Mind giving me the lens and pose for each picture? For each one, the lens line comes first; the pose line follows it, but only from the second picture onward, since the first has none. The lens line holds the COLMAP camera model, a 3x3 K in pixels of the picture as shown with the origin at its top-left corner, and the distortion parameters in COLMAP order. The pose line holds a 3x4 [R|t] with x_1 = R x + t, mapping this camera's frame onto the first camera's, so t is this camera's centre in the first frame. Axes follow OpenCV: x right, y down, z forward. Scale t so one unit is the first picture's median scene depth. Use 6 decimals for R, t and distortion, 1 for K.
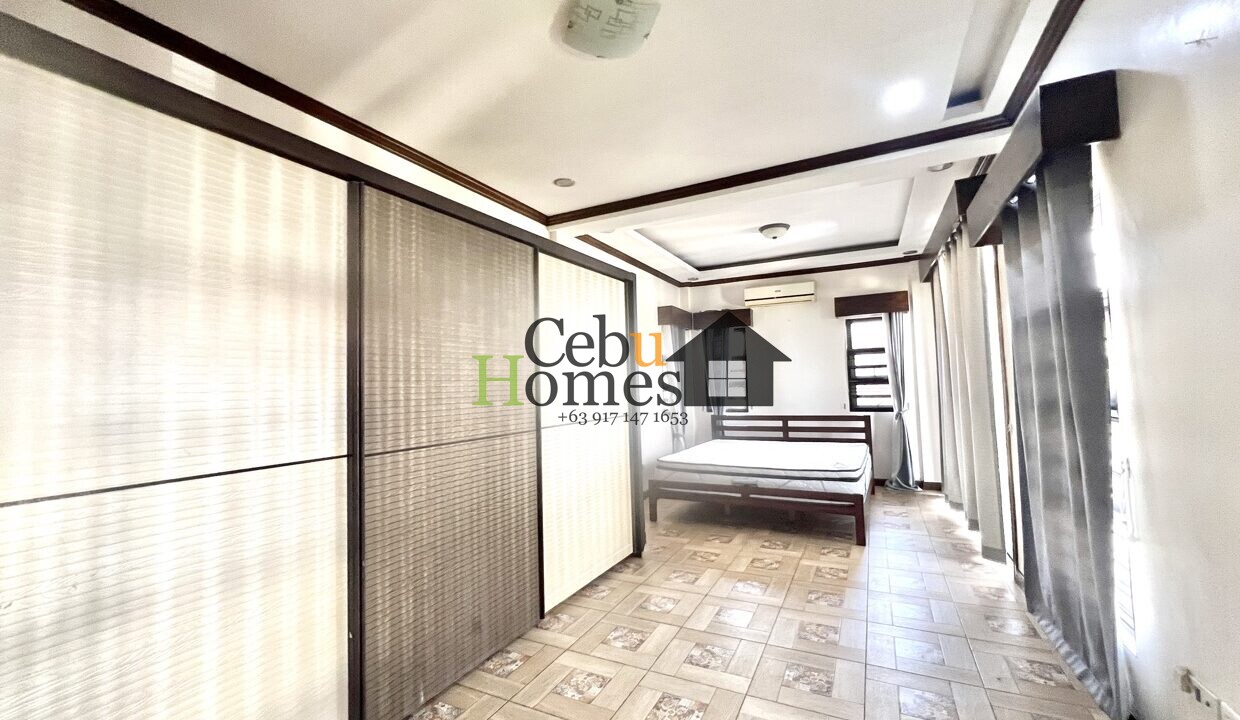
lens RADIAL K [[493.2, 0, 618.9], [0, 493.2, 361.3], [0, 0, 1]] dist [-0.005999, -0.000559]
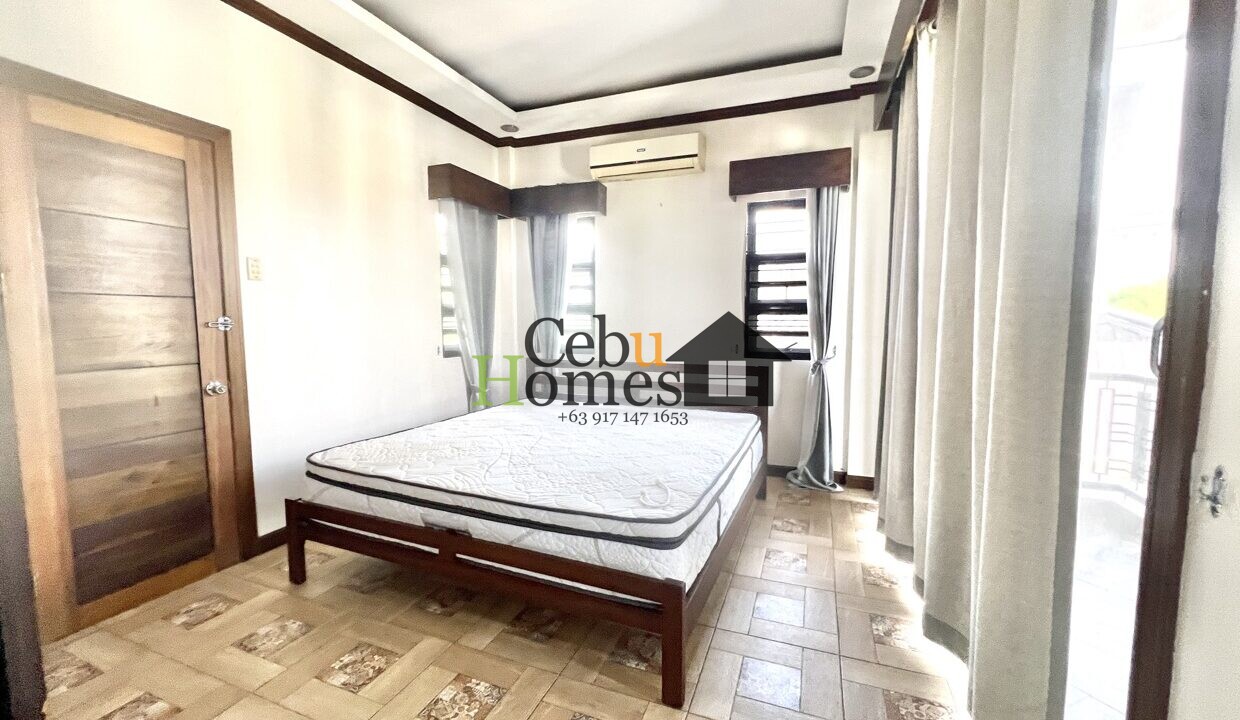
lens RADIAL K [[493.2, 0, 621.4], [0, 493.2, 359.0], [0, 0, 1]] dist [-0.005999, -0.000559]
pose [[0.994854, 0.019597, 0.099407, 0.269543], [-0.032710, 0.990704, 0.132046, 0.029565], [-0.095895, -0.134618, 0.986246, 0.429992]]
